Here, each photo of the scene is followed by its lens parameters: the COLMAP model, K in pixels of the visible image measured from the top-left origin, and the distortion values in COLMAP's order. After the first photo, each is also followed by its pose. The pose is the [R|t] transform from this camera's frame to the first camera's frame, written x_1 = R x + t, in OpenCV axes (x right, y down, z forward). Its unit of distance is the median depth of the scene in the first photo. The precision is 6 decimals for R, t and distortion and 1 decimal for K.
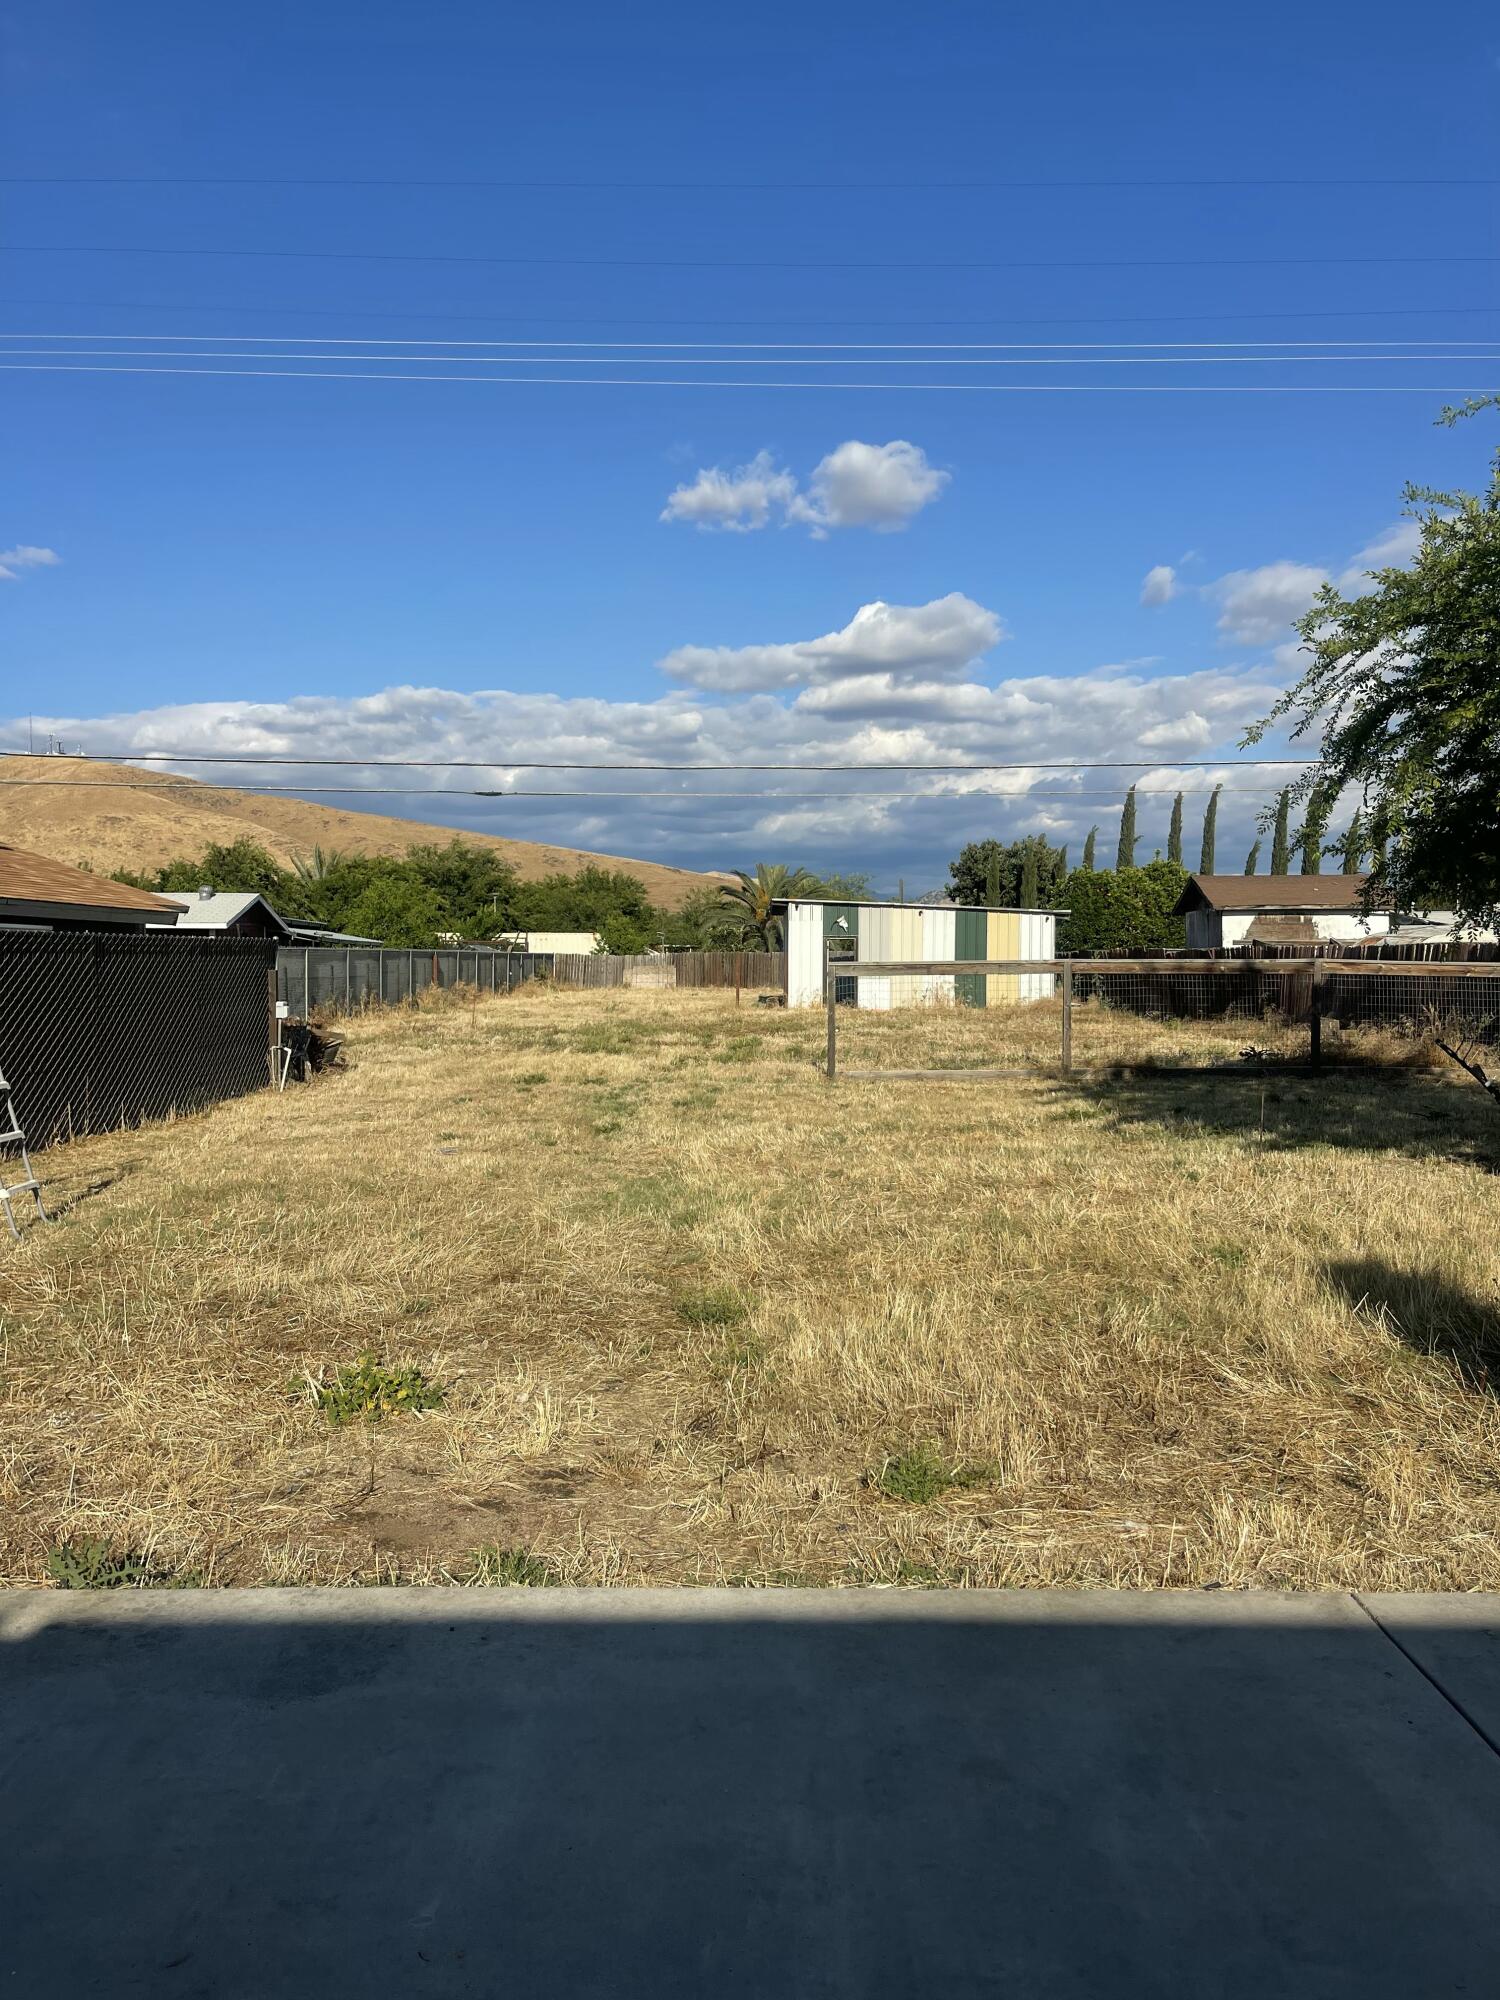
lens RADIAL K [[1515.9, 0, 758.3], [0, 1515.9, 1001.4], [0, 0, 1]] dist [0.062209, -0.061101]
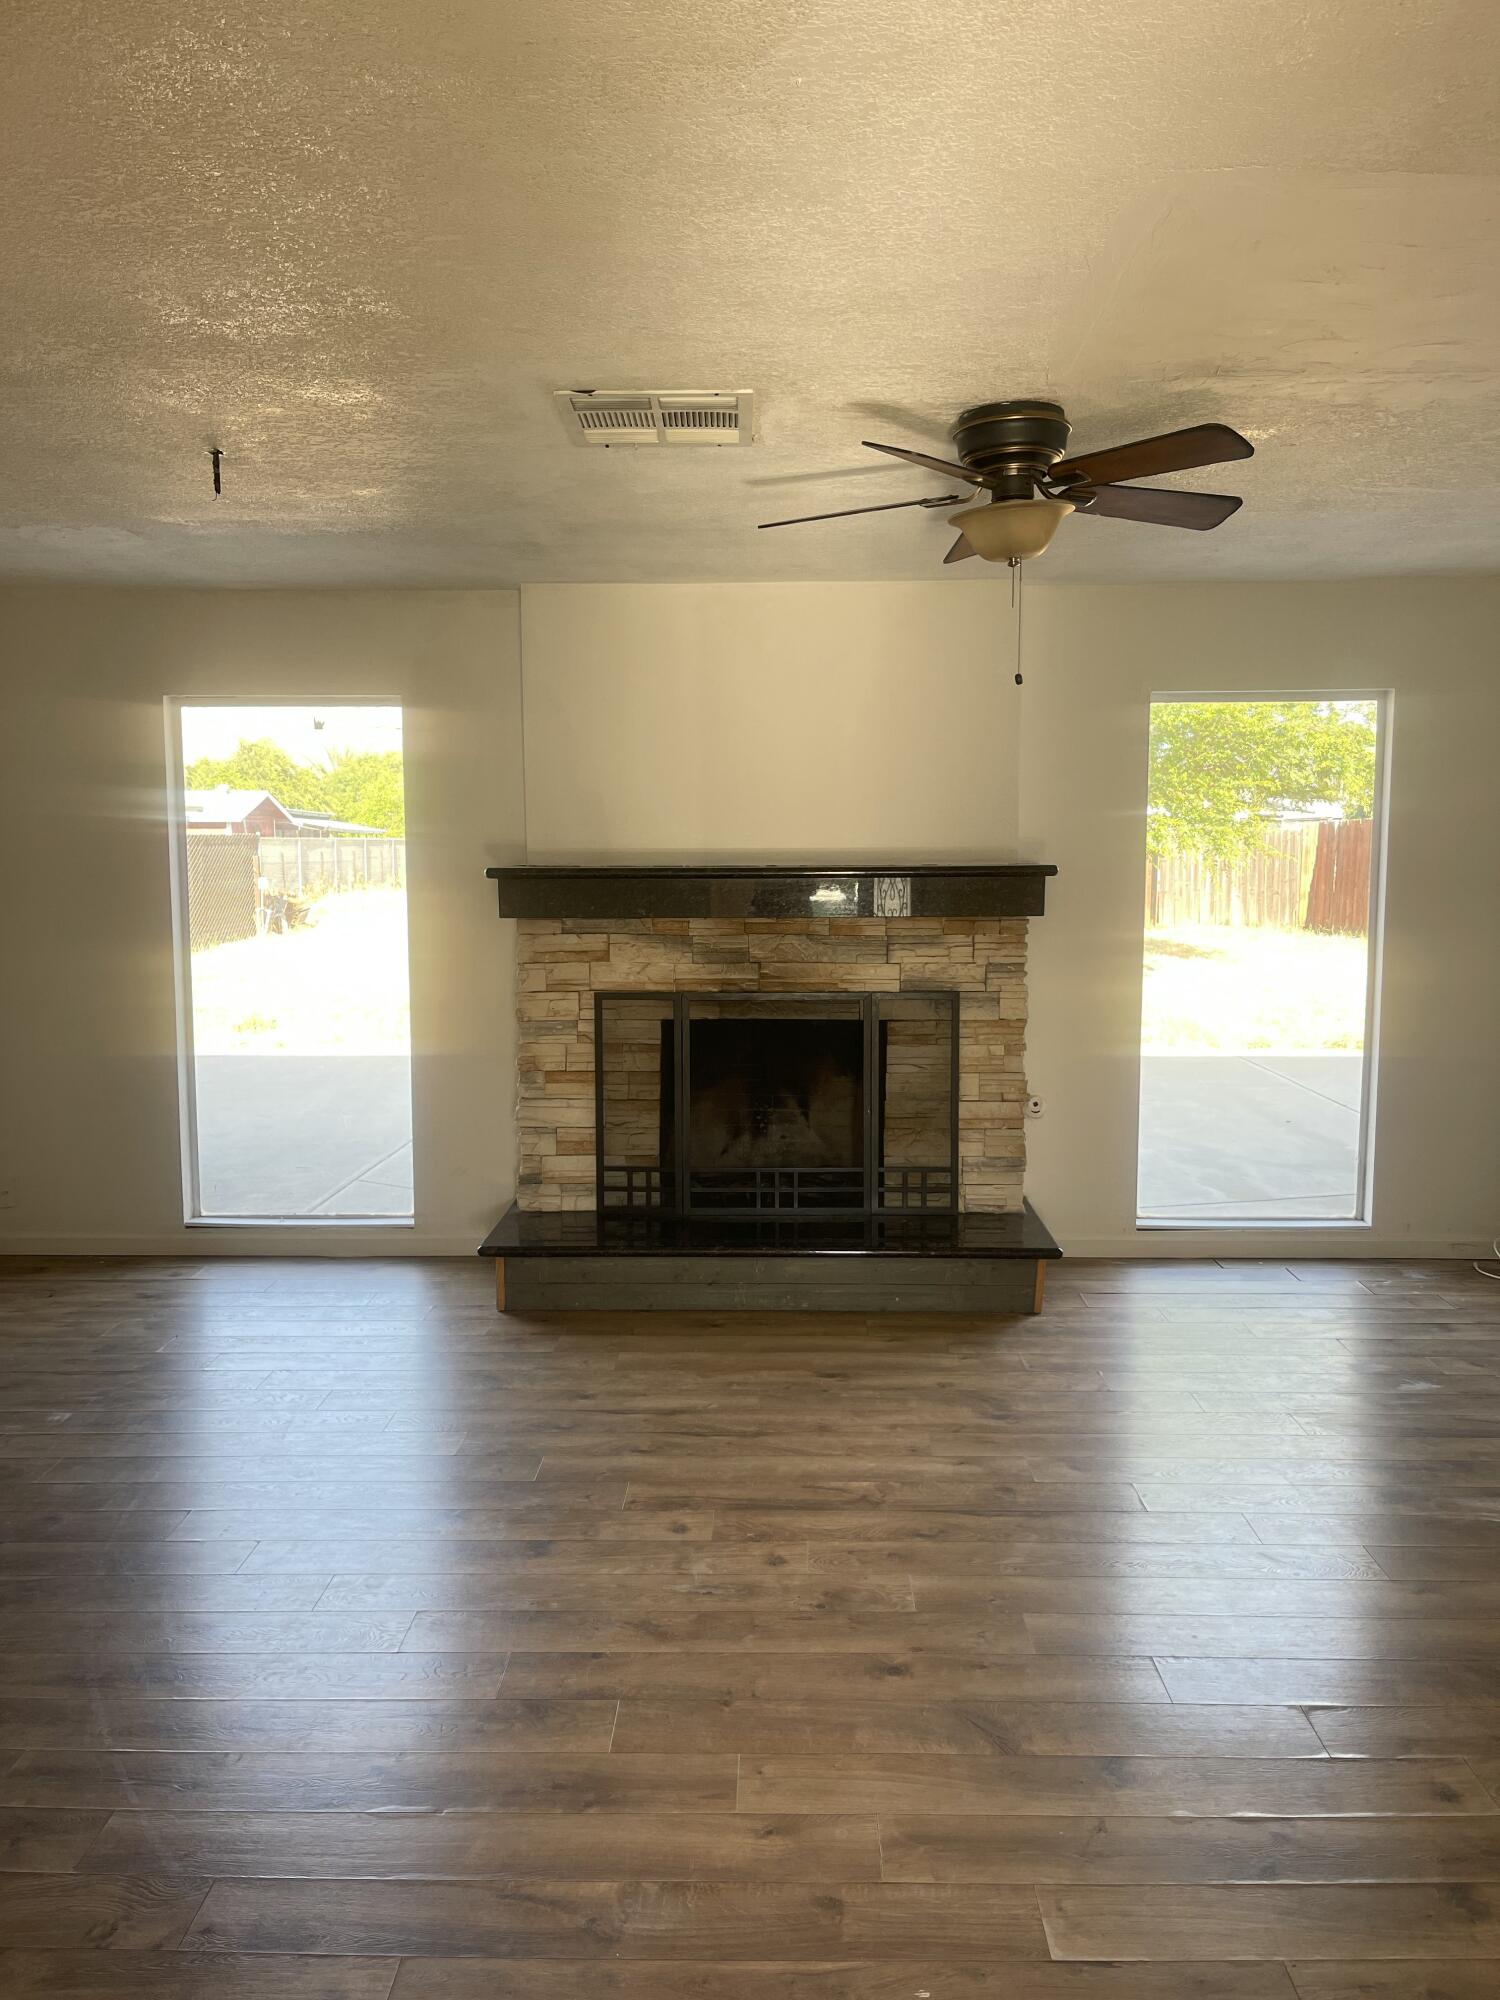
lens RADIAL K [[1515.9, 0, 758.3], [0, 1515.9, 1001.4], [0, 0, 1]] dist [0.062209, -0.061101]
pose [[0.999686, -0.013143, -0.021325, 0.092821], [0.014752, 0.996911, 0.077142, 0.006625], [0.020246, -0.077433, 0.996792, -0.218032]]
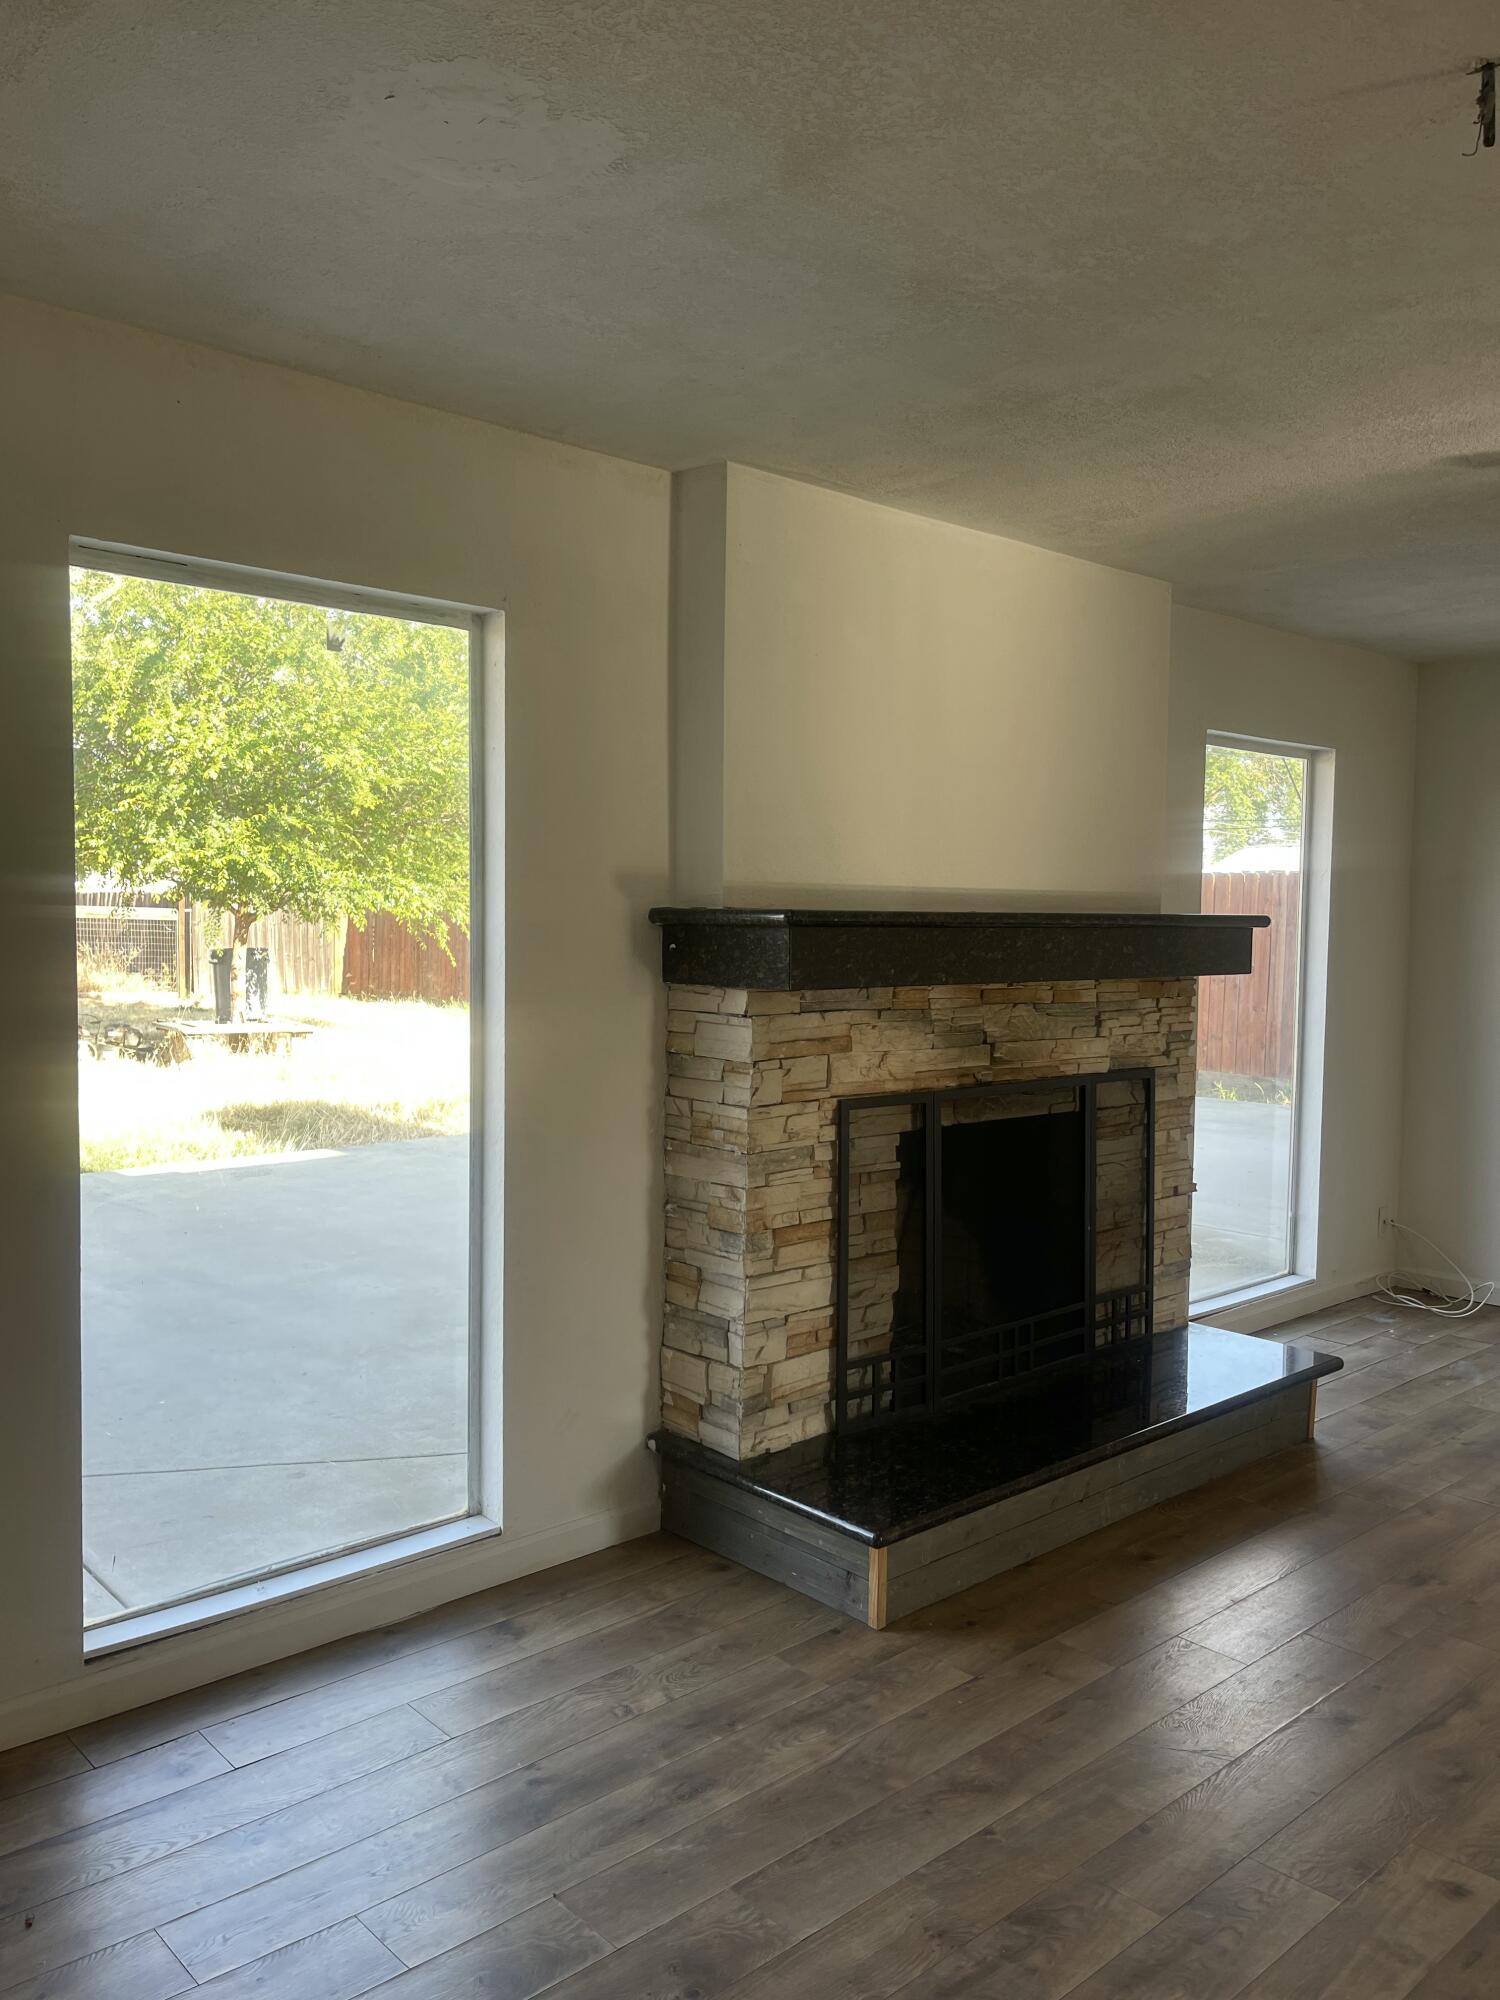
lens RADIAL K [[1515.9, 0, 758.3], [0, 1515.9, 1001.4], [0, 0, 1]] dist [0.062209, -0.061101]
pose [[0.743943, -0.041582, 0.666949, 0.006339], [0.015611, 0.998871, 0.044862, 0.006104], [-0.668061, -0.022963, 0.743752, -0.141337]]
